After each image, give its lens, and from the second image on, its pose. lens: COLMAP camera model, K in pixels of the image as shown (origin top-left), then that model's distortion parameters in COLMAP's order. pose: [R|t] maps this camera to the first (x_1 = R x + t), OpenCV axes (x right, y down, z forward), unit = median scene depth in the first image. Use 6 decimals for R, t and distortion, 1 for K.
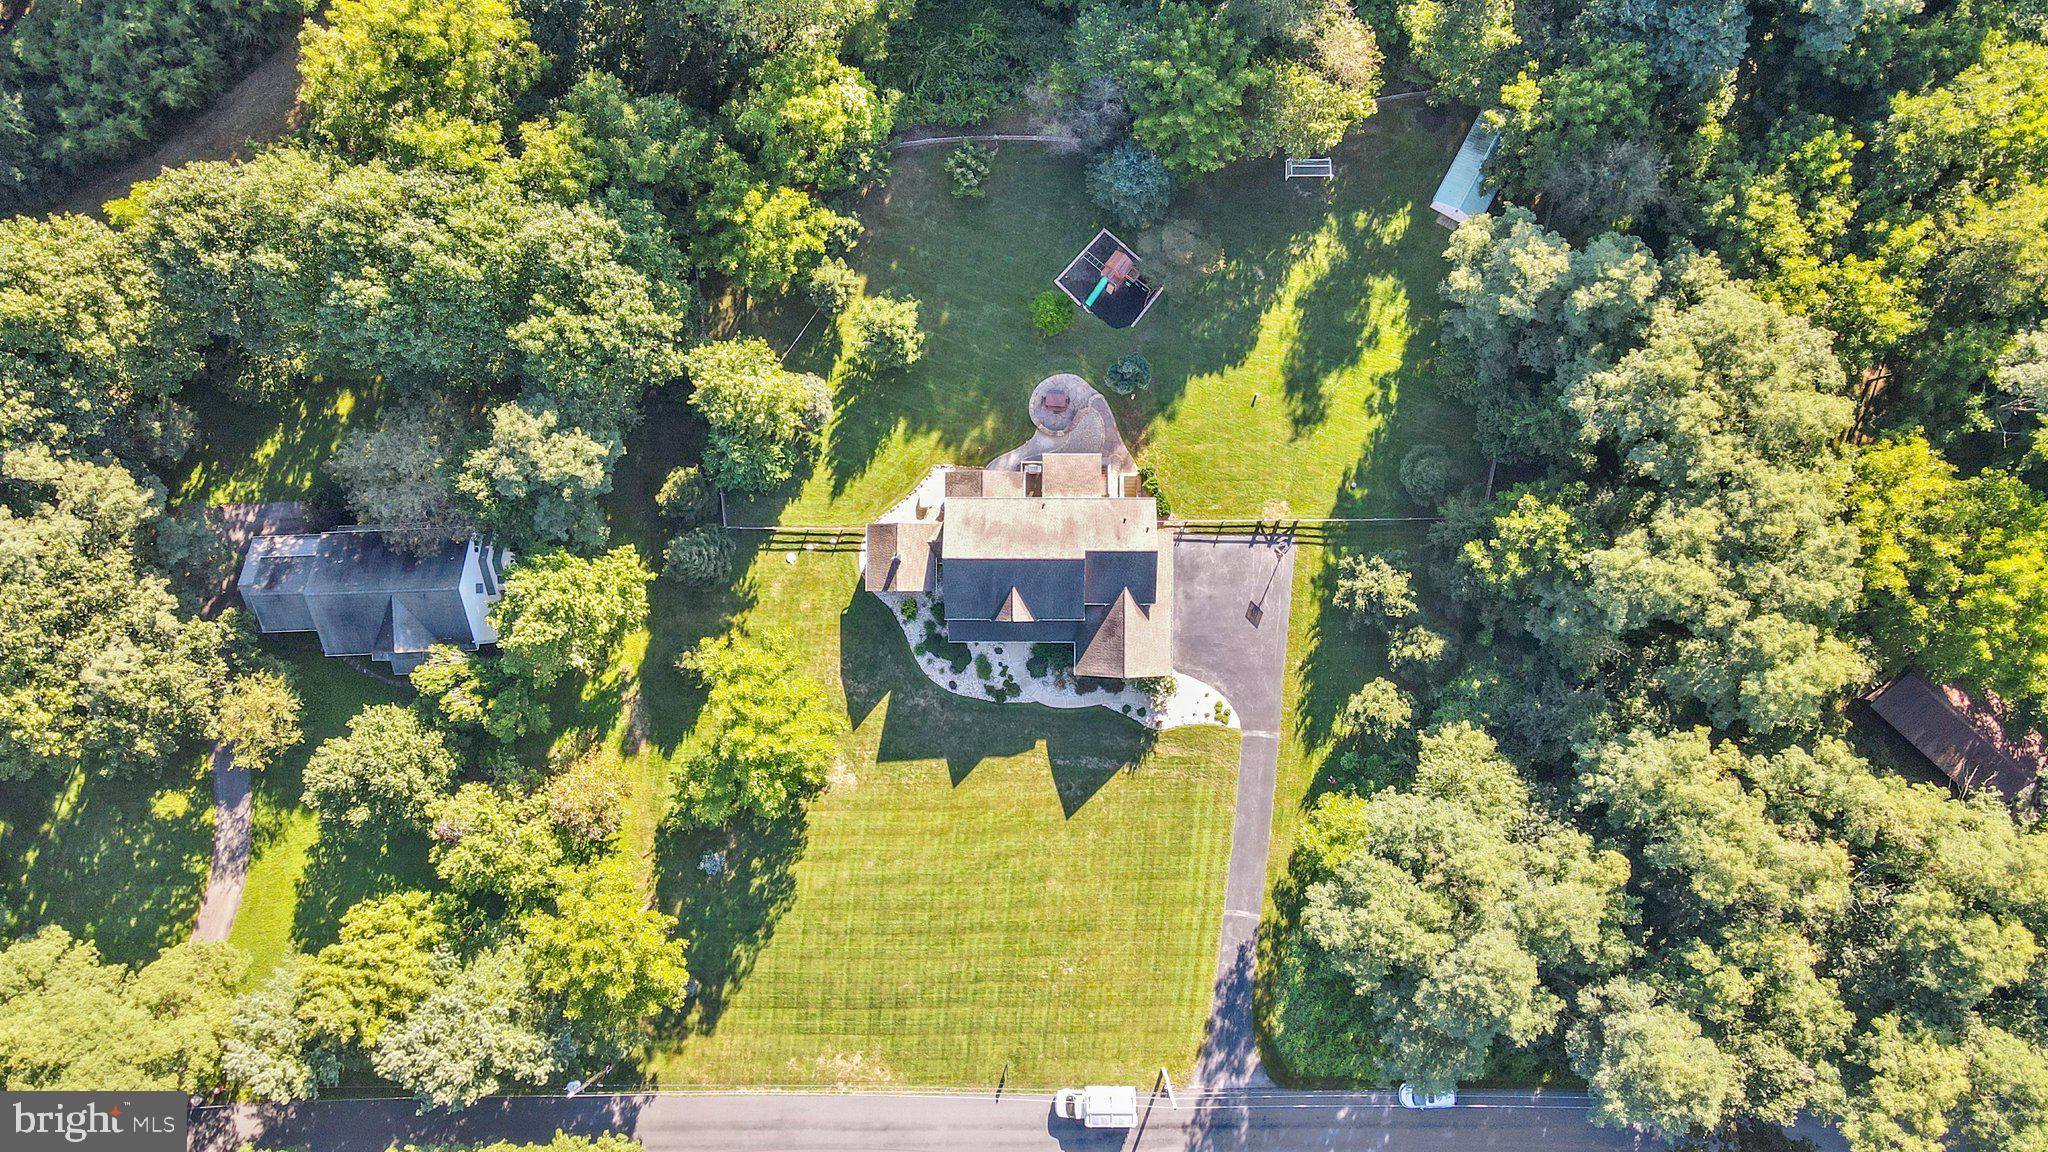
lens RADIAL K [[1420.7, 0, 1011.4], [0, 1420.7, 575.4], [0, 0, 1]] dist [-0.001354, 0.000317]
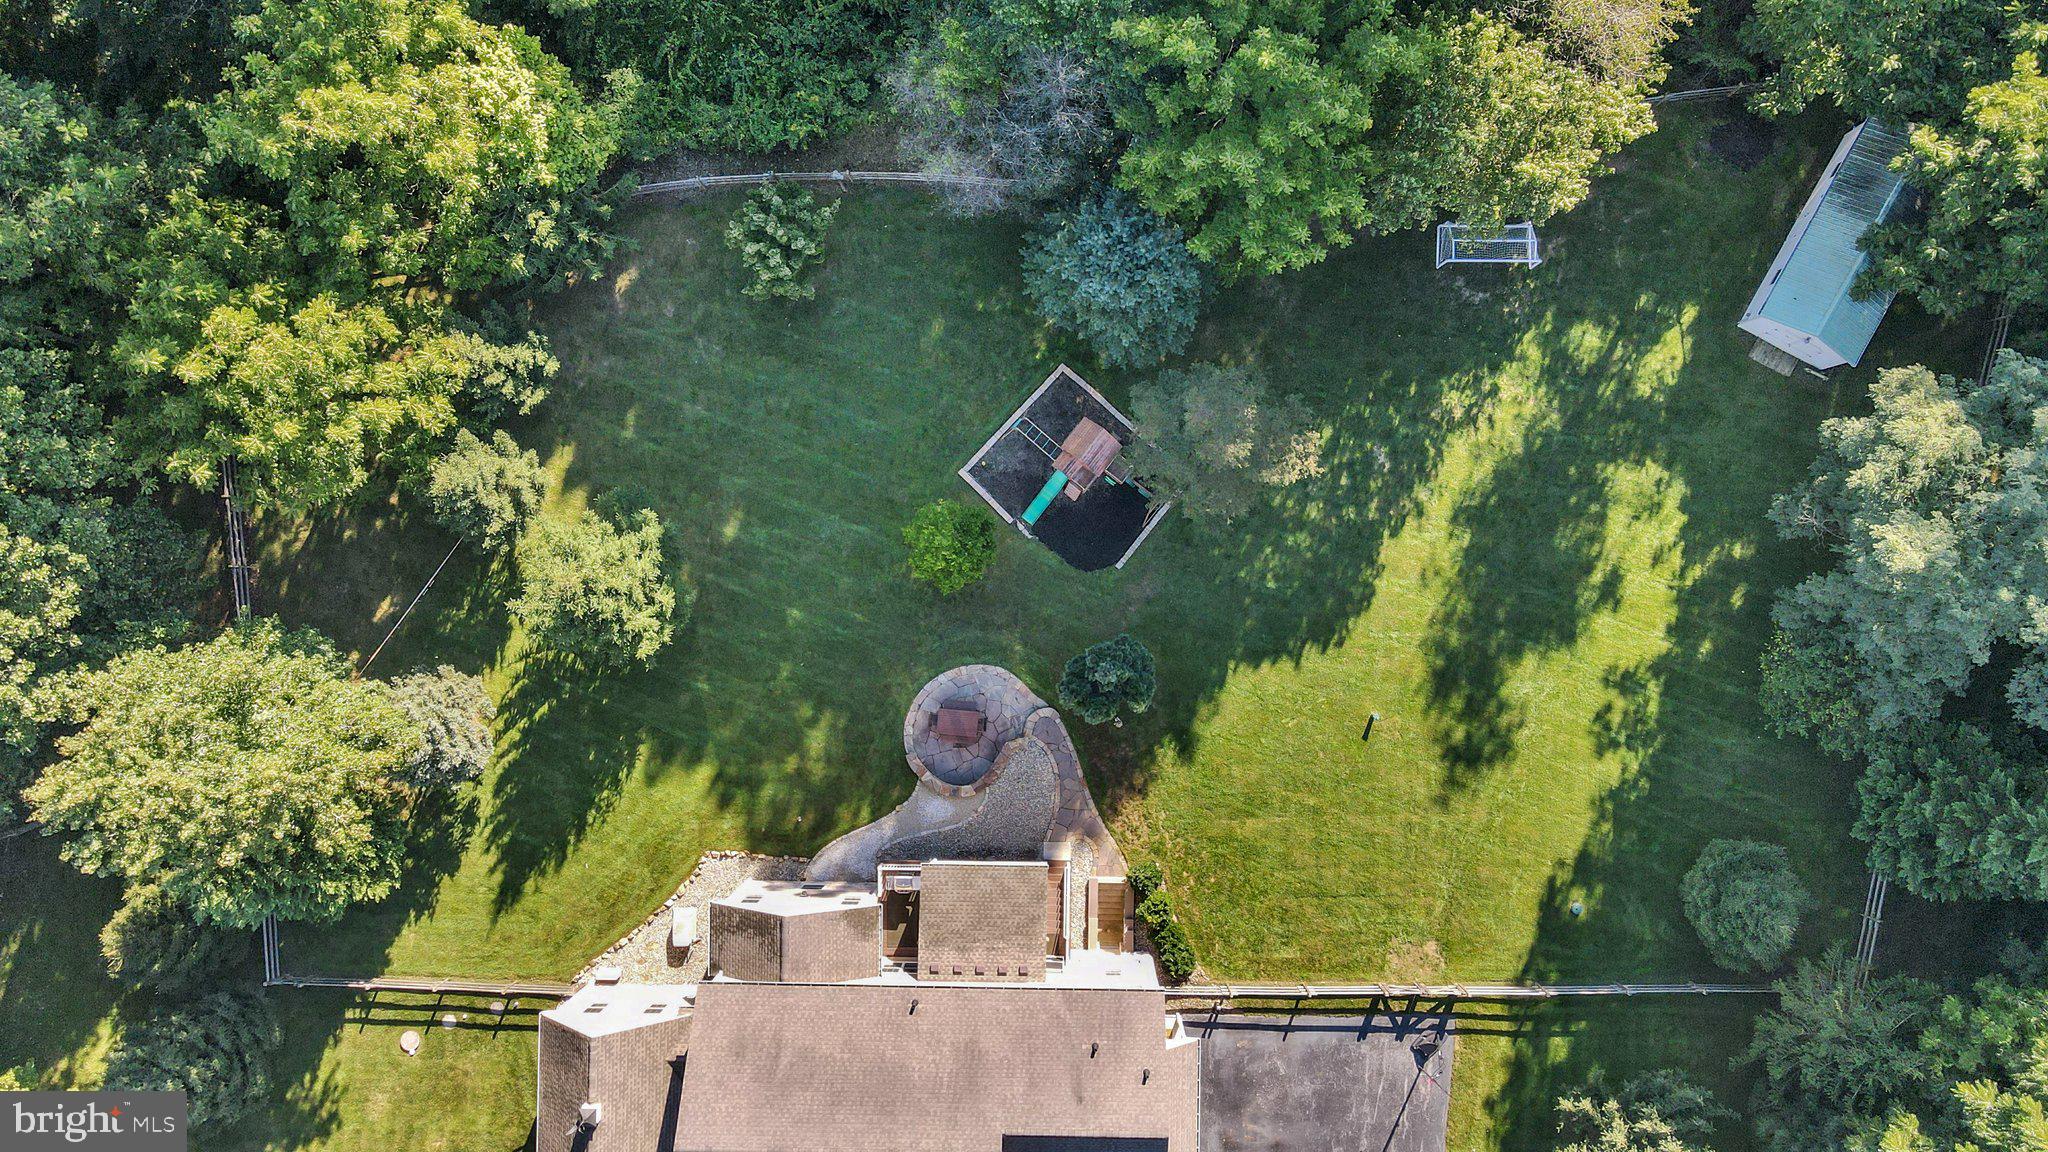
lens RADIAL K [[1469.9, 0, 1024.0], [0, 1469.9, 576.0], [0, 0, 1]] dist [0.036056, -0.000494]
pose [[0.999964, 0.008435, -0.000633, 0.053986], [-0.008421, 0.999782, 0.019098, -0.184825], [0.000794, -0.019092, 0.999817, 0.505471]]
